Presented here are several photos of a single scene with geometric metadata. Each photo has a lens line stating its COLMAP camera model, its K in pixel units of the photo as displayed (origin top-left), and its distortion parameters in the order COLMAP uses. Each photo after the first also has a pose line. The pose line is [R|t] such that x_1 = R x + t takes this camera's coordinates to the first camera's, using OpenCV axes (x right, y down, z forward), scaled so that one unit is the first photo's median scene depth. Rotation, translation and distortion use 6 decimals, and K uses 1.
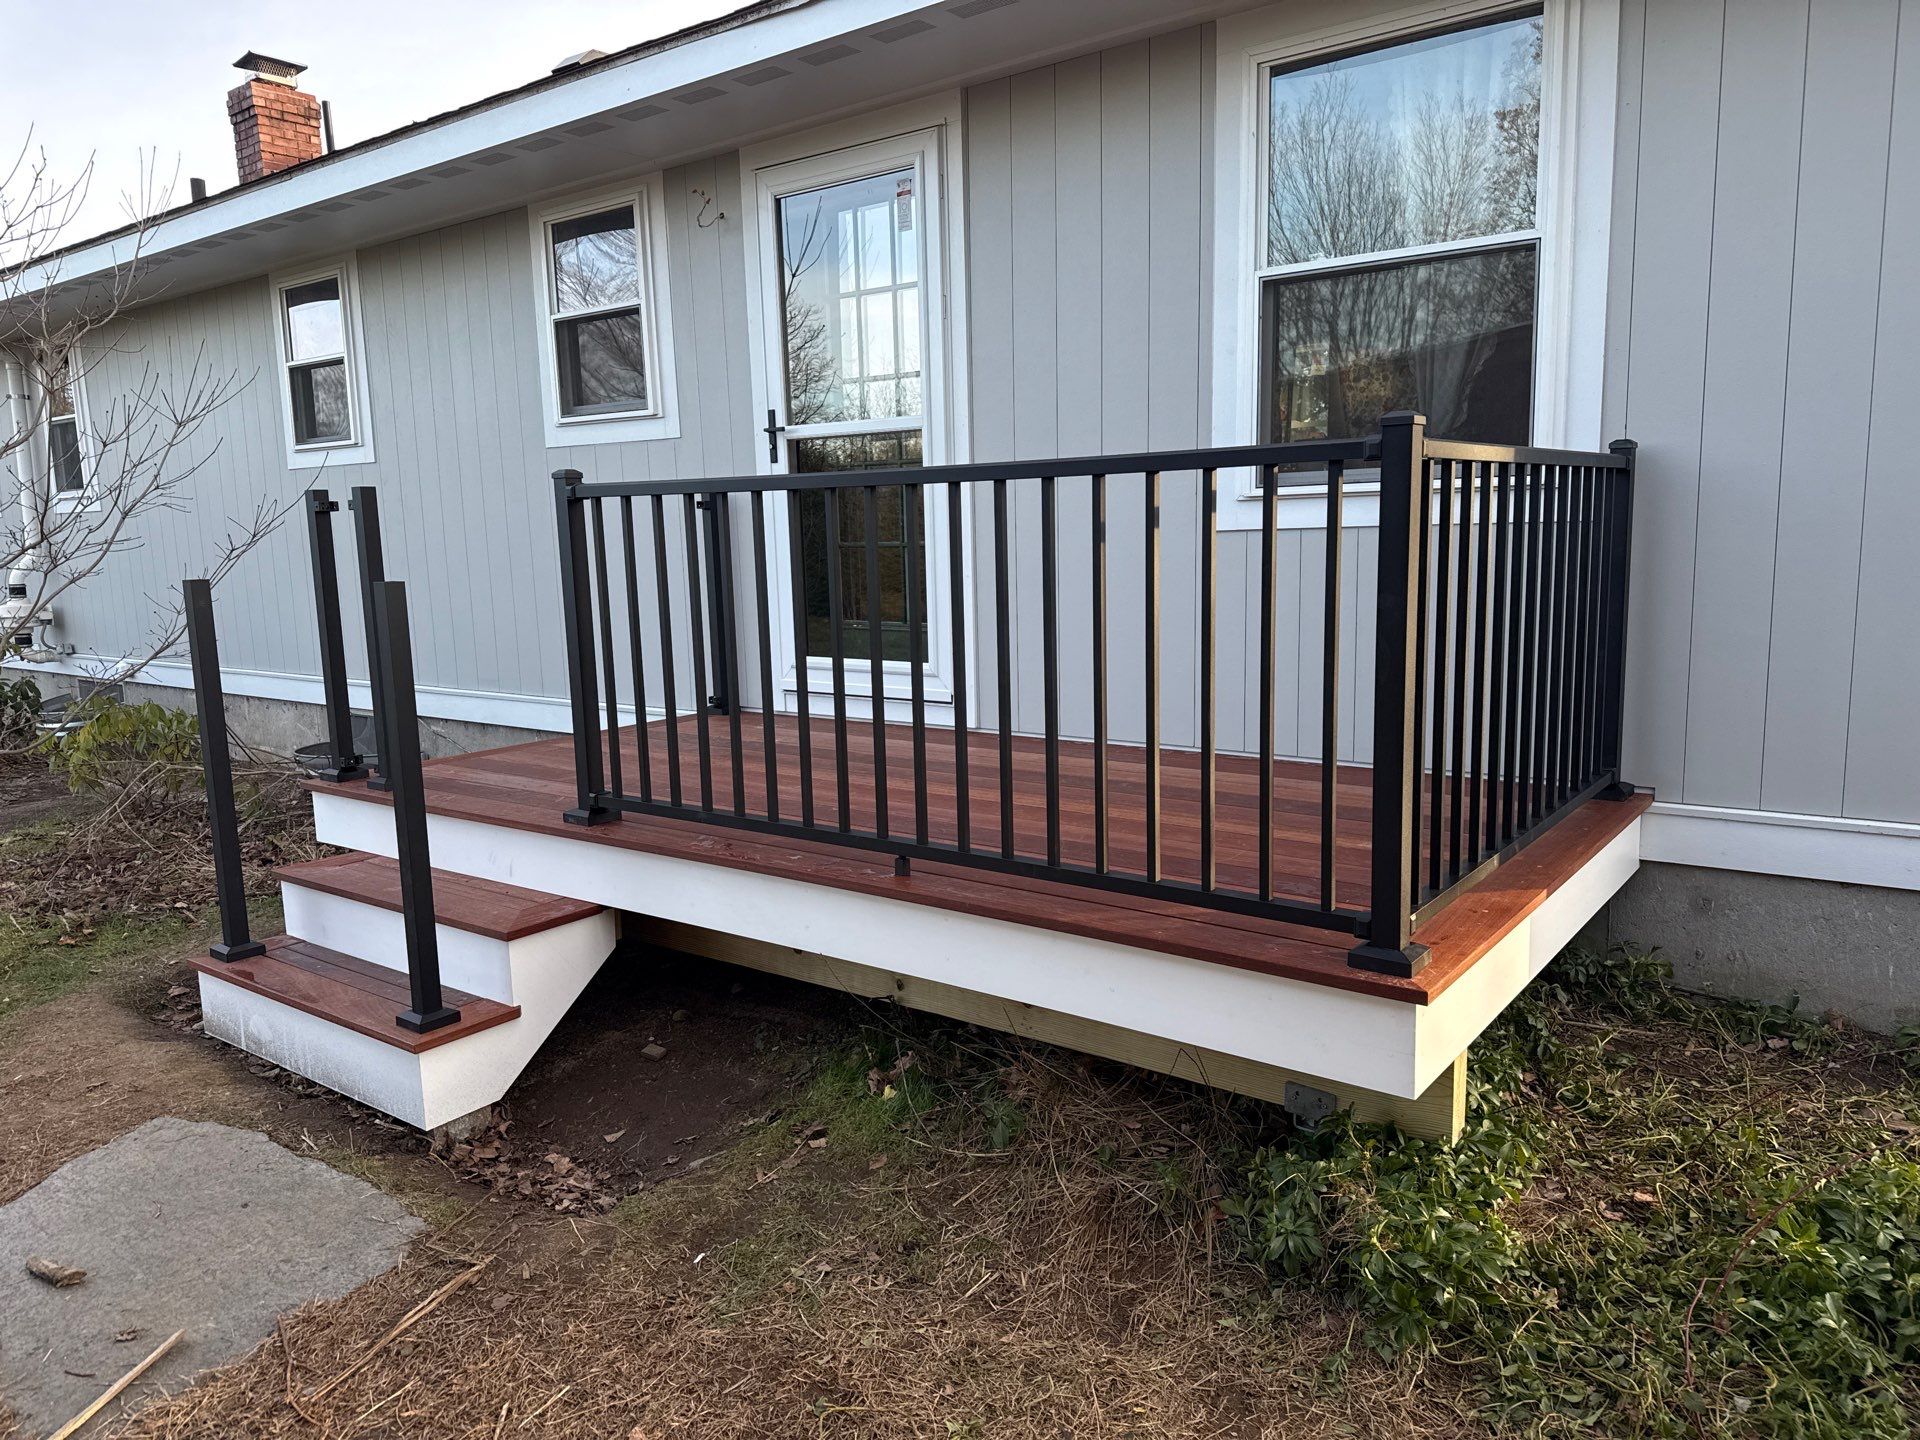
lens RADIAL K [[1332.2, 0, 960.2], [0, 1332.2, 735.2], [0, 0, 1]] dist [0.028035, -0.019190]
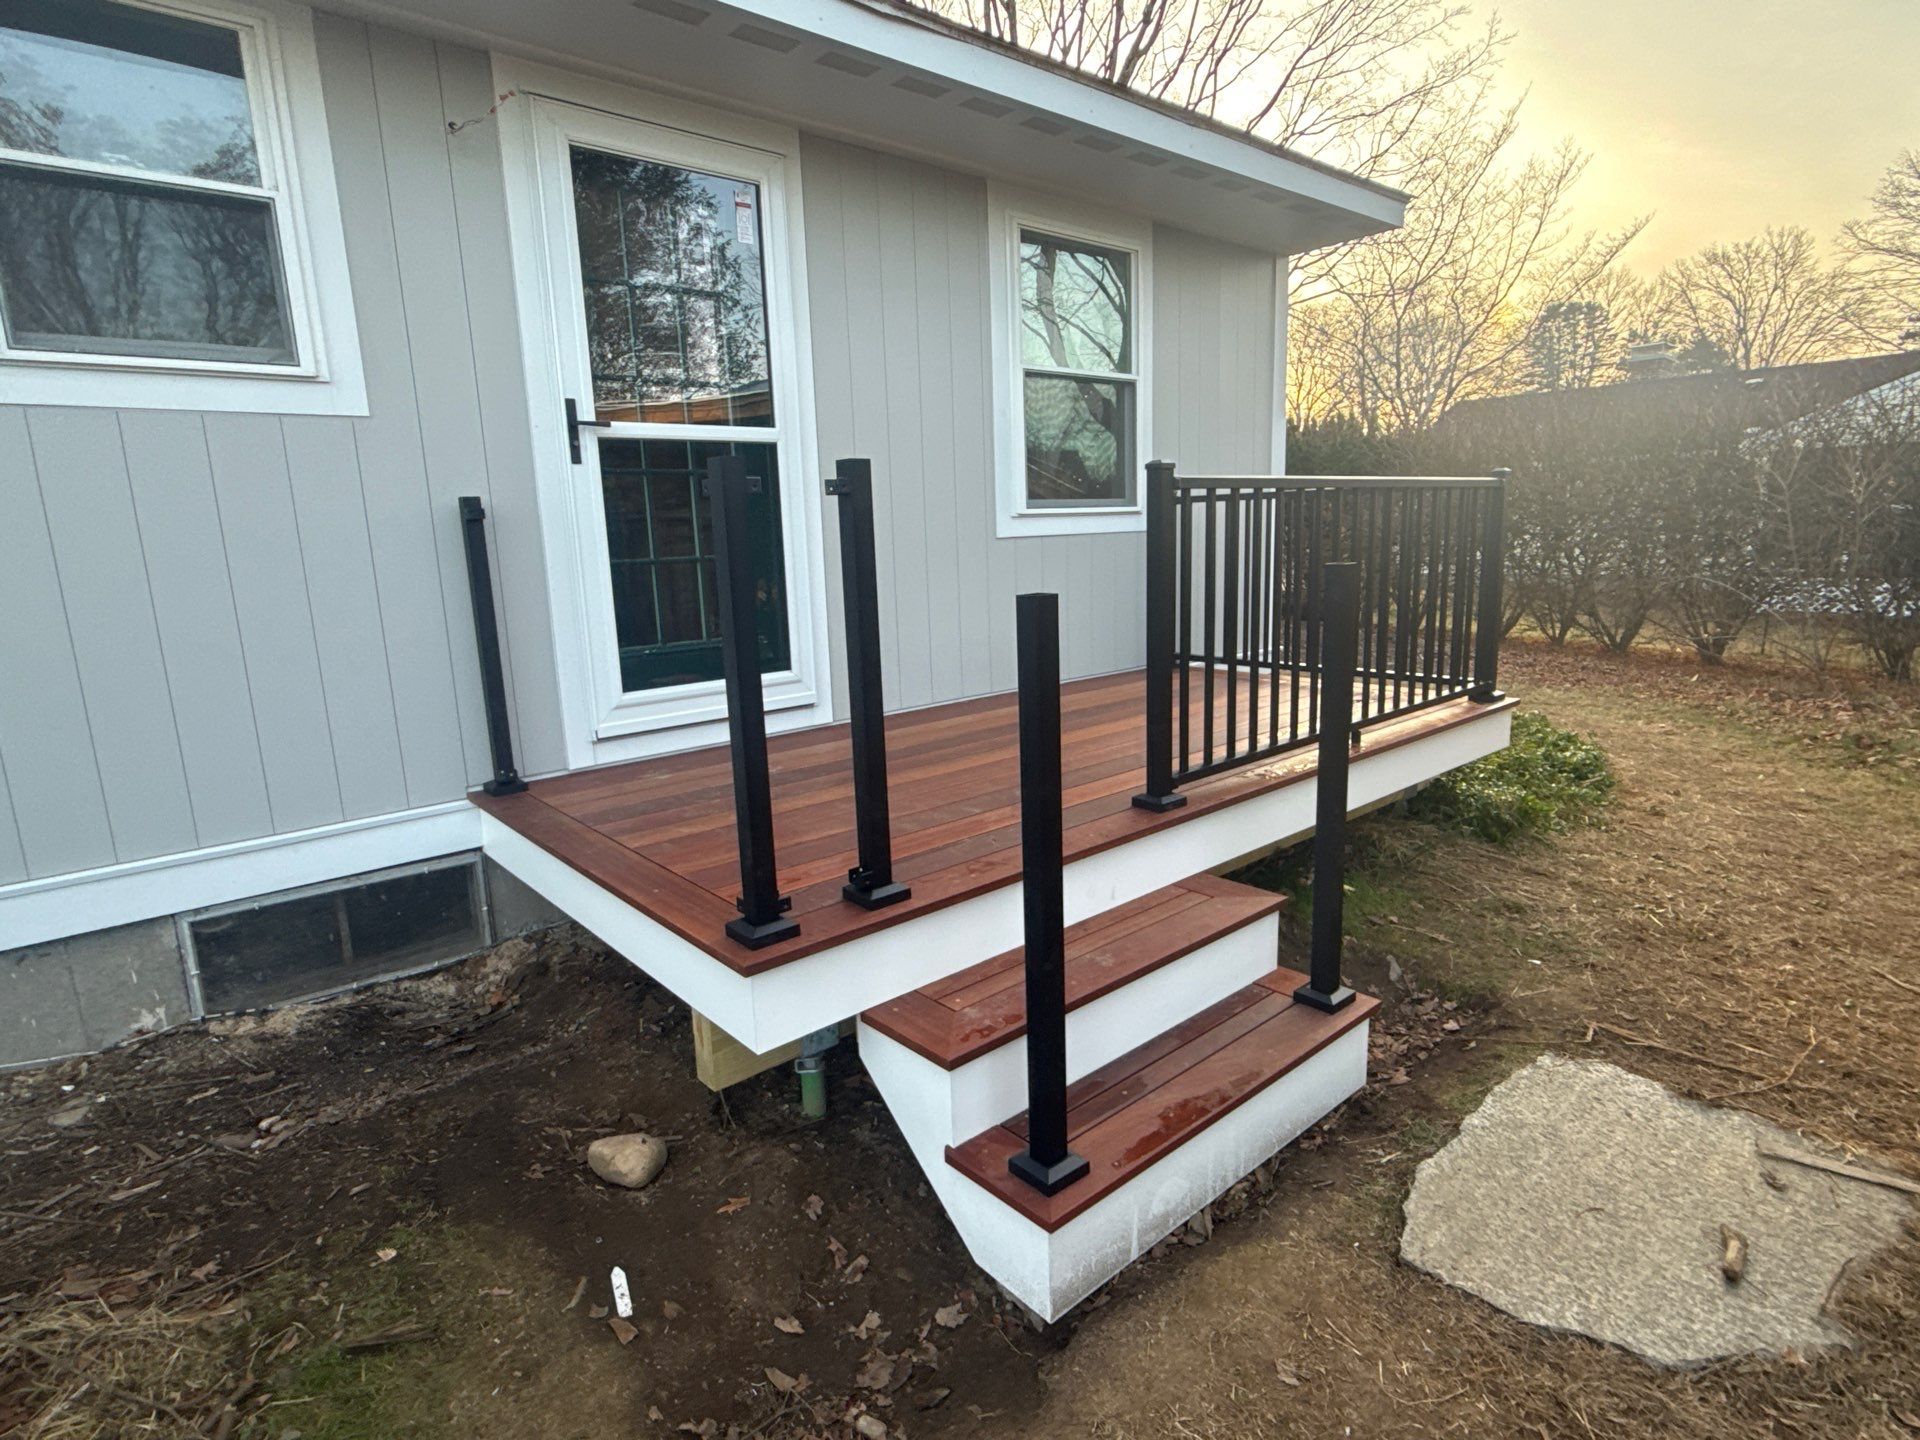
lens RADIAL K [[1001.8, 0, 955.6], [0, 1001.8, 726.5], [0, 0, 1]] dist [-0.002358, -0.000116]
pose [[0.217520, -0.173559, 0.960501, -0.915633], [0.183890, 0.973728, 0.134305, -0.112932], [-0.958577, 0.147413, 0.243721, 0.836065]]
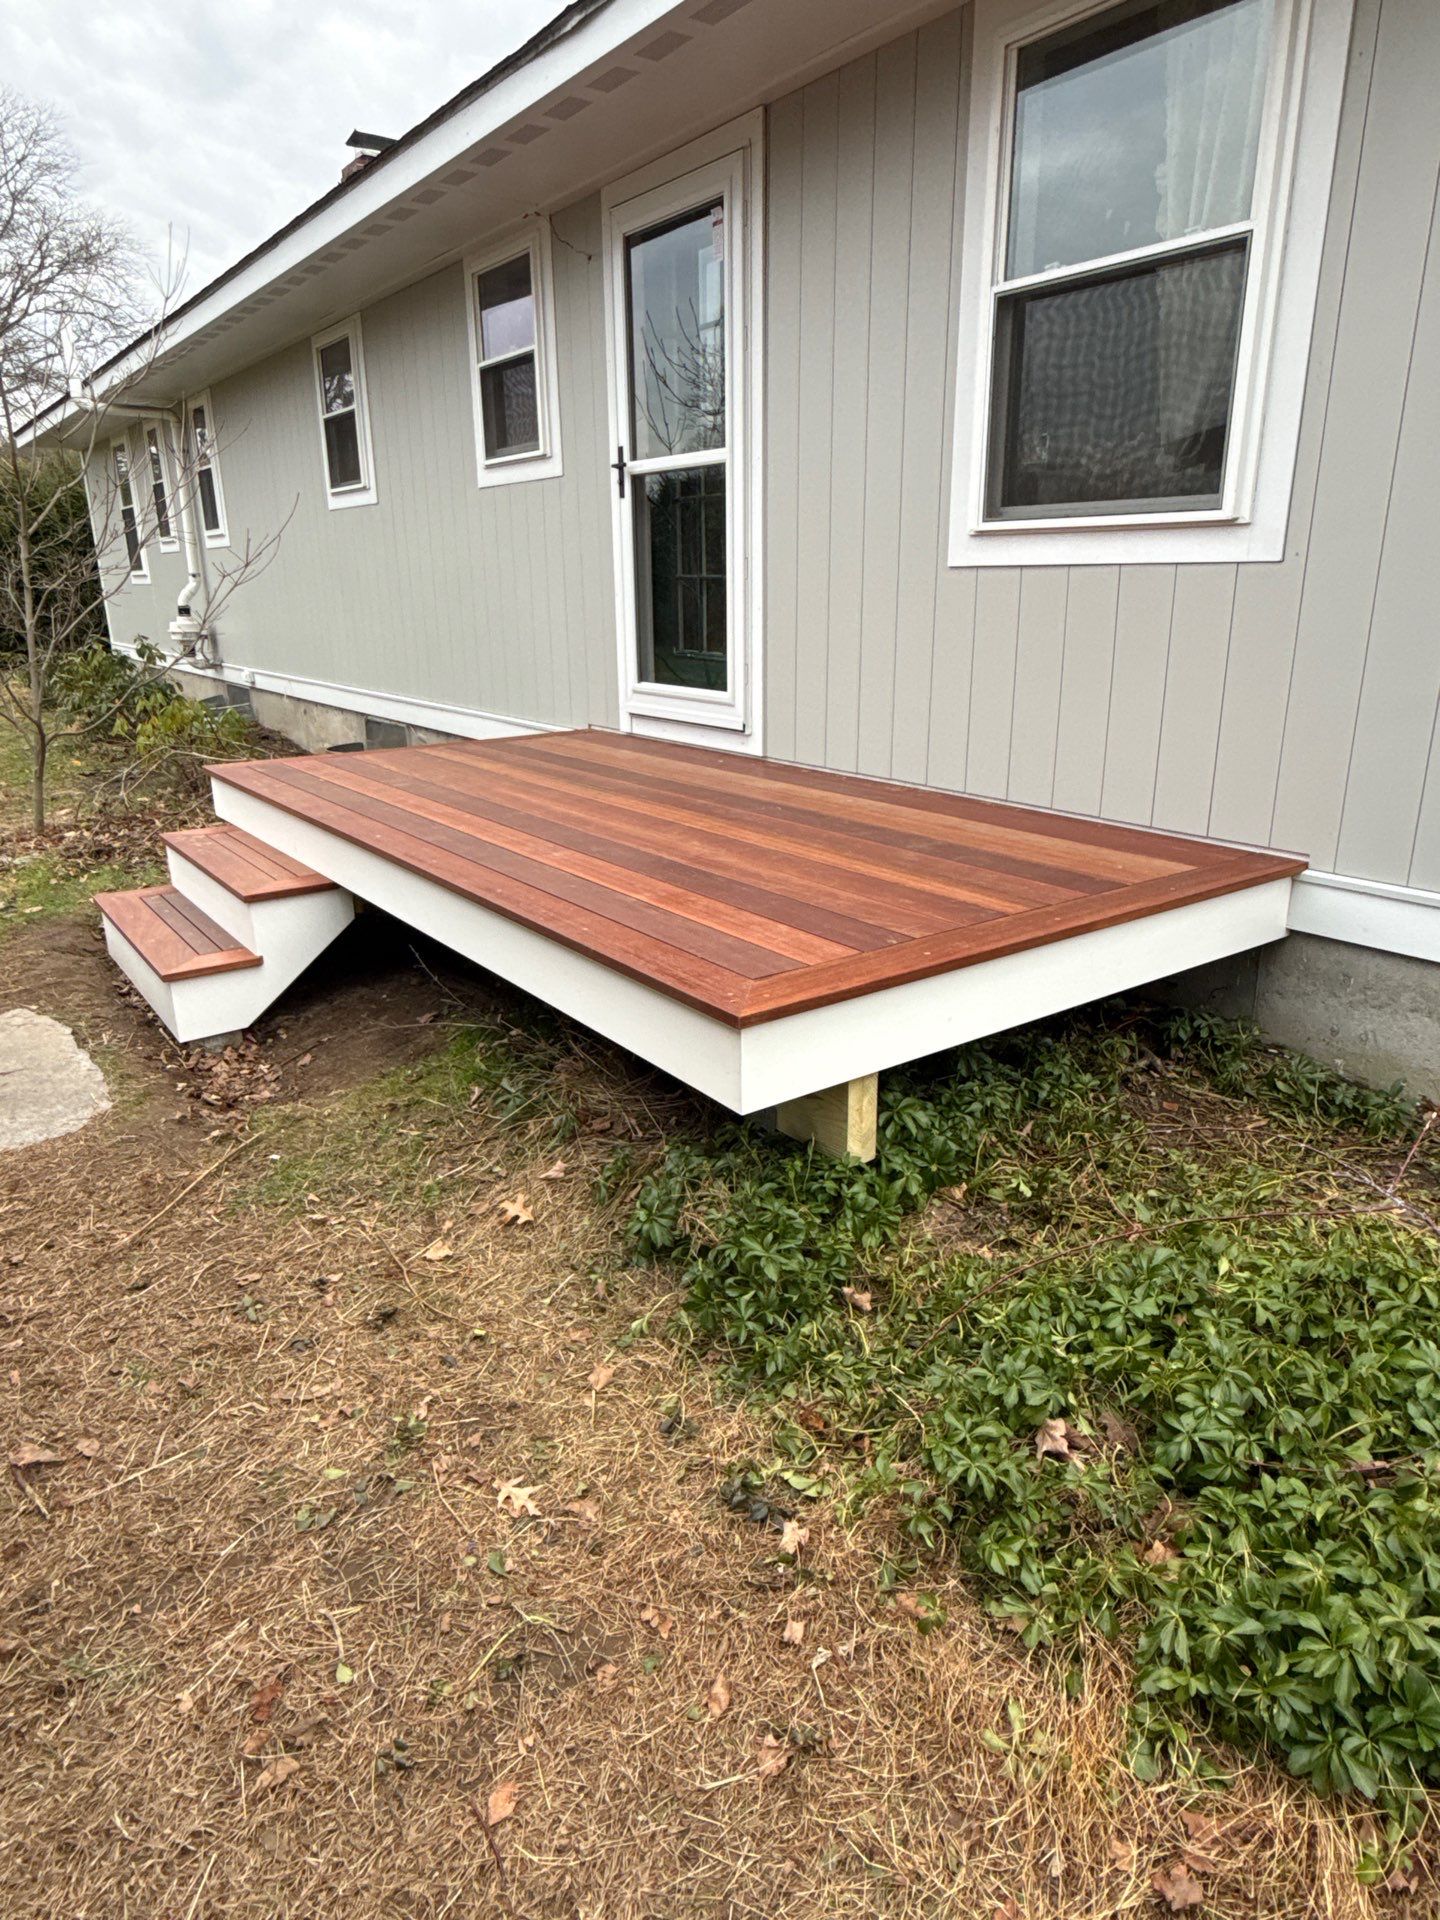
lens RADIAL K [[1192.4, 0, 724.2], [0, 1192.4, 966.8], [0, 0, 1]] dist [-0.004020, -0.001347]
pose [[0.956366, 0.105783, -0.272349, 0.314386], [-0.059337, 0.983052, 0.173461, -0.003792], [0.286083, -0.149732, 0.946434, 0.062031]]
